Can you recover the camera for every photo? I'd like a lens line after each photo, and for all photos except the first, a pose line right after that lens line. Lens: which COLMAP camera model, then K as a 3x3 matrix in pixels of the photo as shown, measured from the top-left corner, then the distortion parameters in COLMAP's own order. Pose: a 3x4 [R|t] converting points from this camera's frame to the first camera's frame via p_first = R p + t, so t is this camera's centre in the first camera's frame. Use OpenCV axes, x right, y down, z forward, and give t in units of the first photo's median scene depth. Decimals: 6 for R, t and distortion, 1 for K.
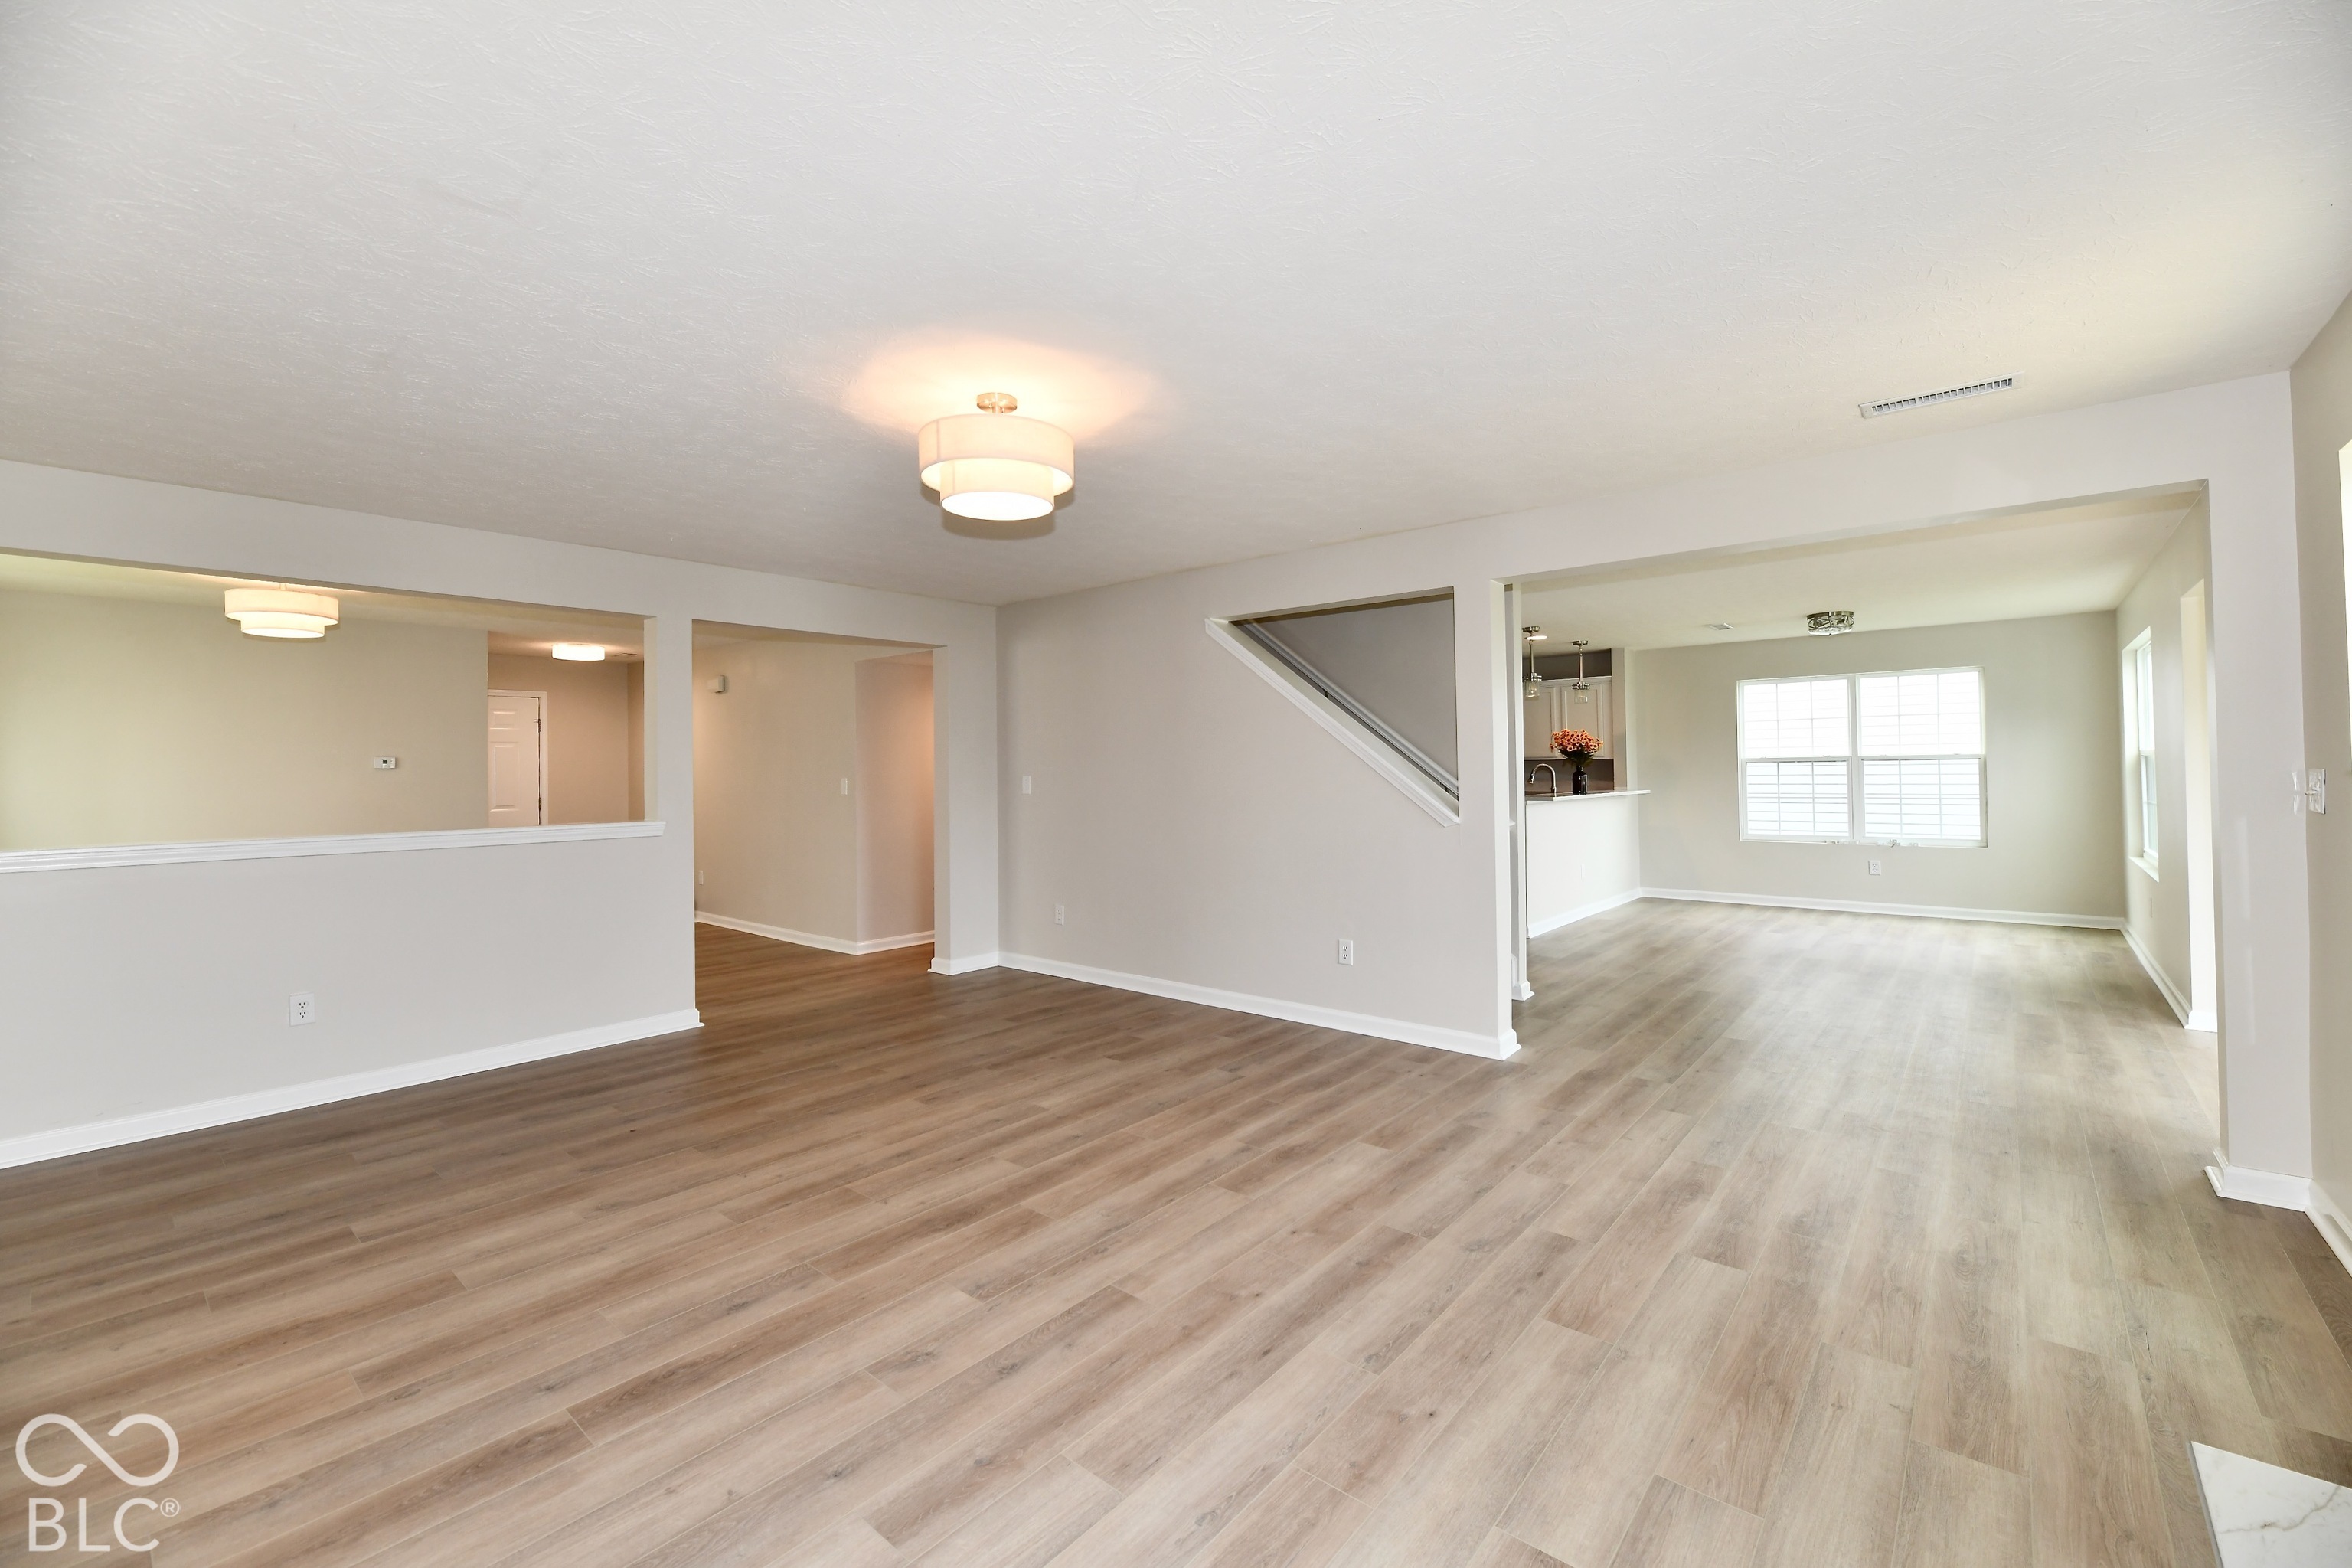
lens RADIAL K [[947.6, 0, 1167.6], [0, 947.6, 772.6], [0, 0, 1]] dist [-0.000506, -0.000098]
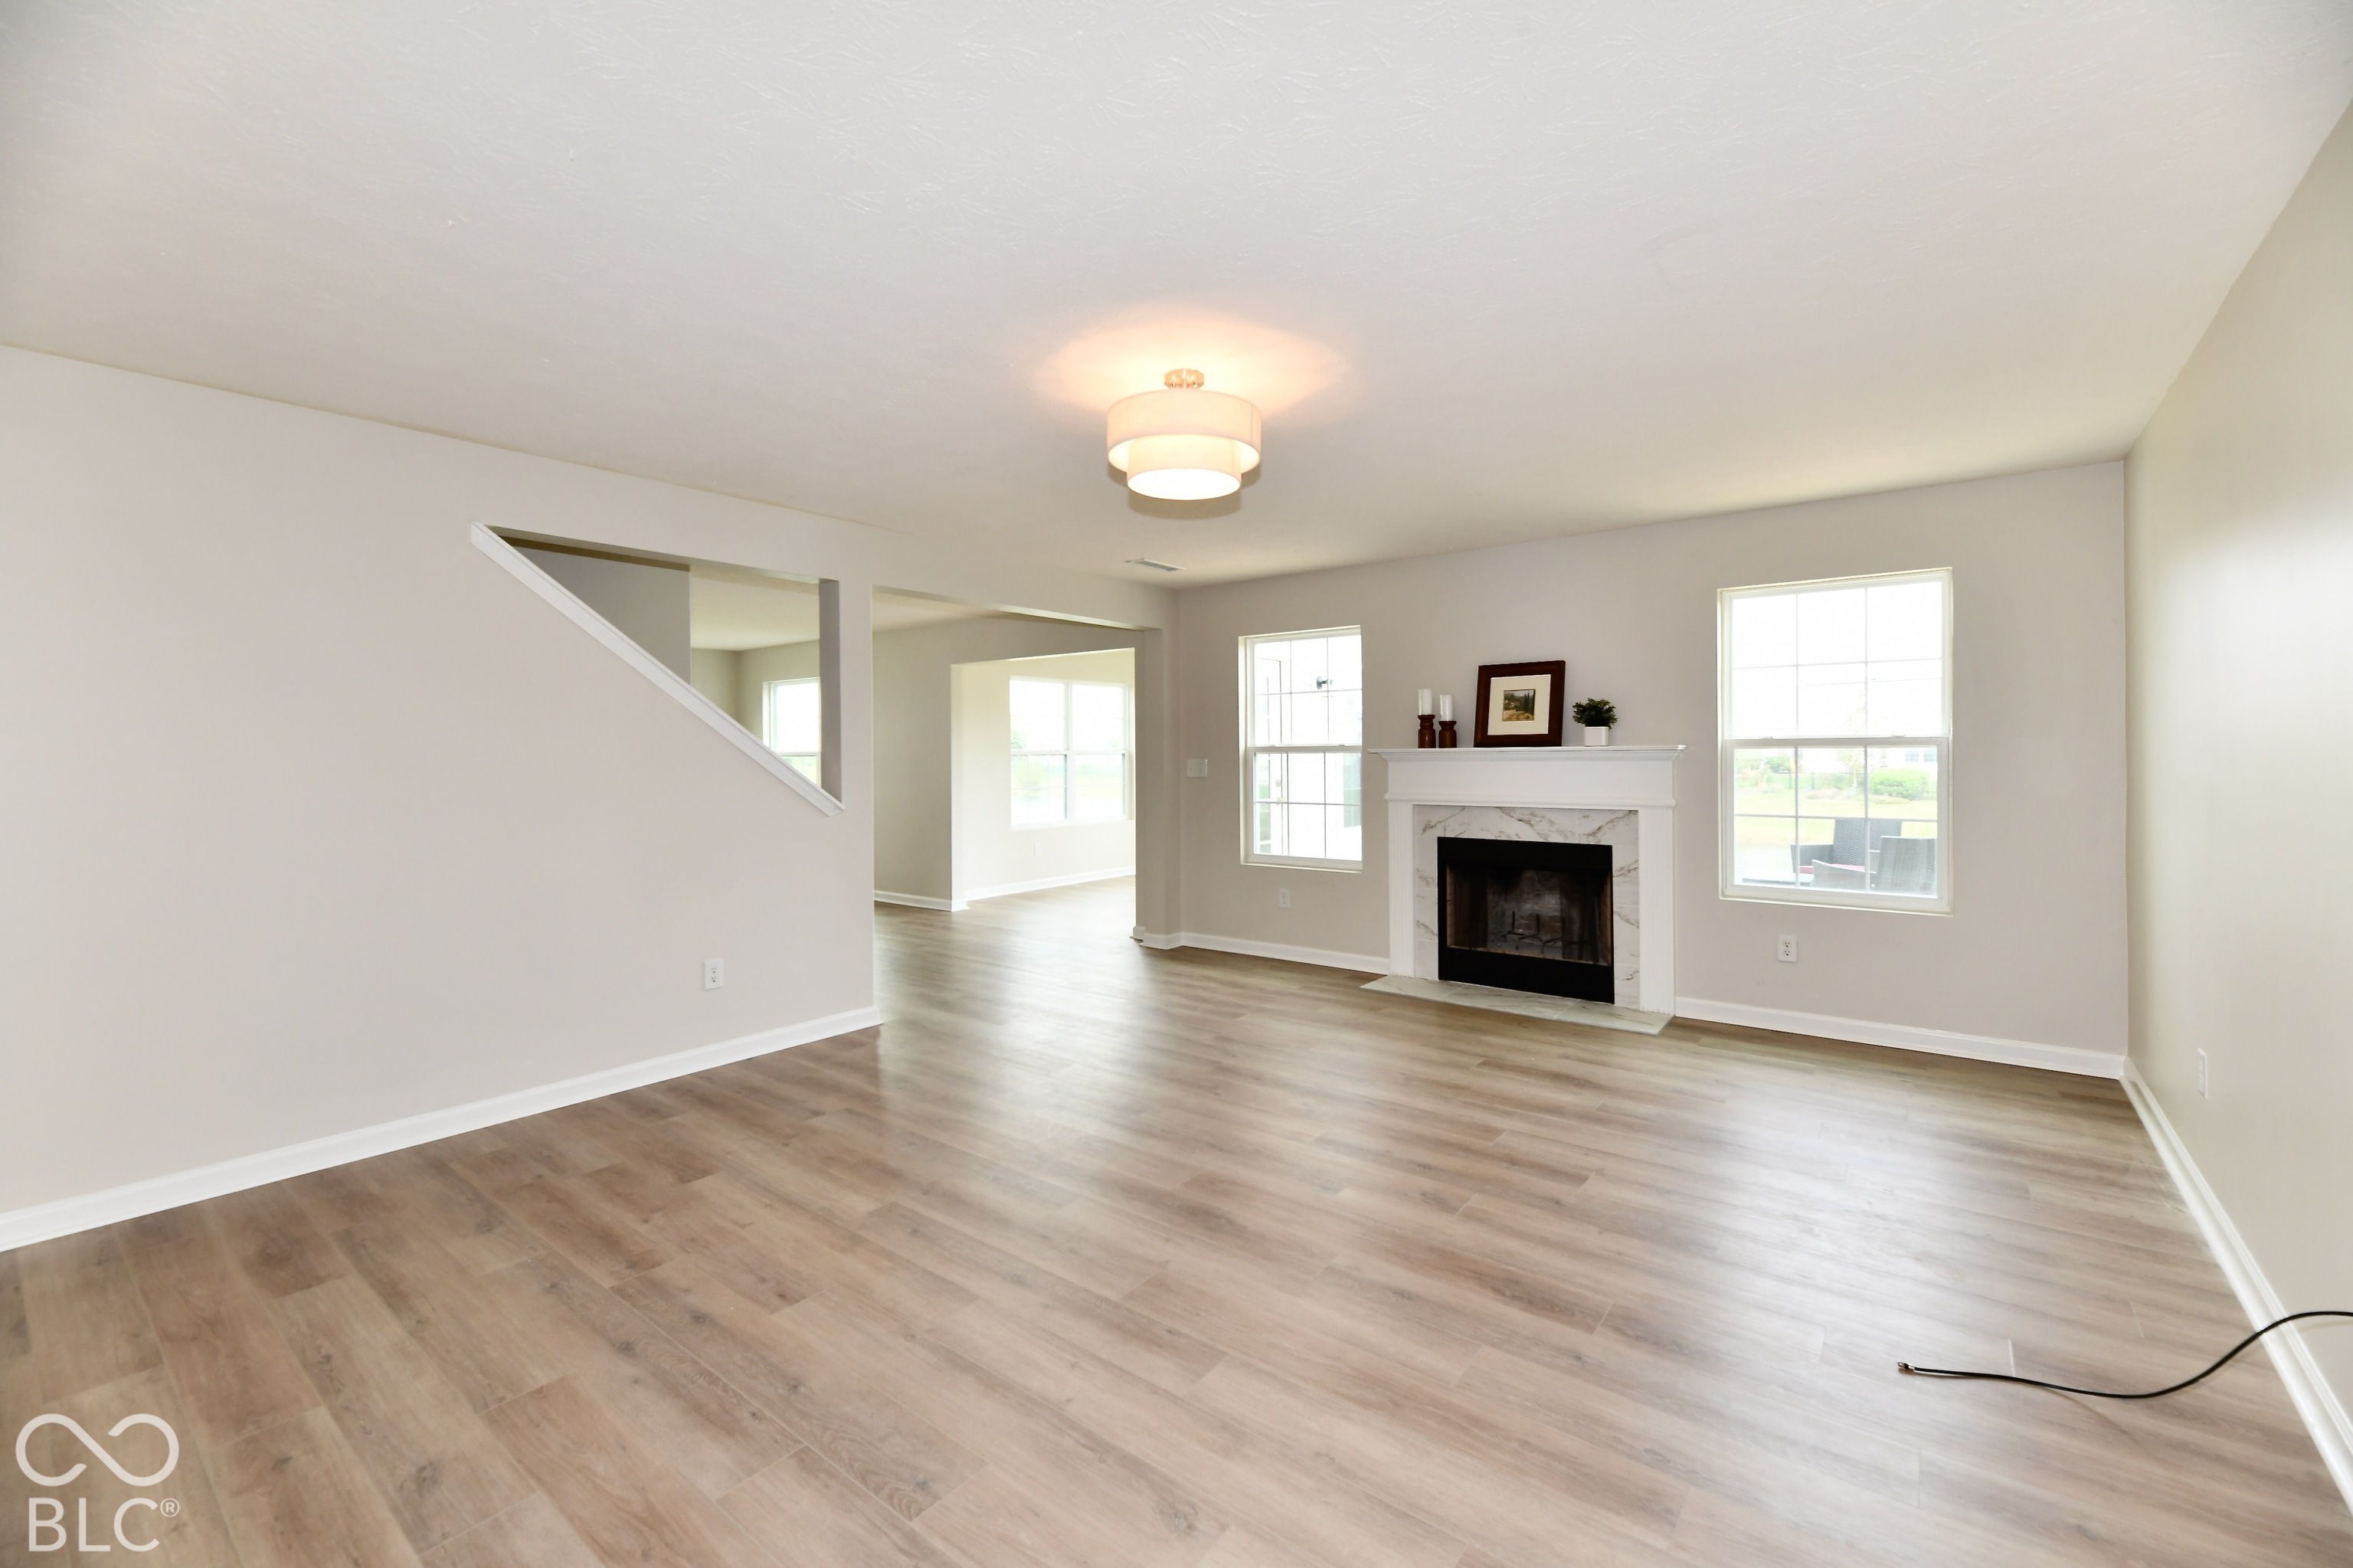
lens RADIAL K [[1001.1, 0, 1180.0], [0, 1001.1, 754.2], [0, 0, 1]] dist [-0.002131, -0.000107]
pose [[-0.056281, 0.014159, 0.998315, -1.086314], [0.010887, 0.999849, -0.013567, 0.016456], [-0.998356, 0.010105, -0.056427, 0.946823]]
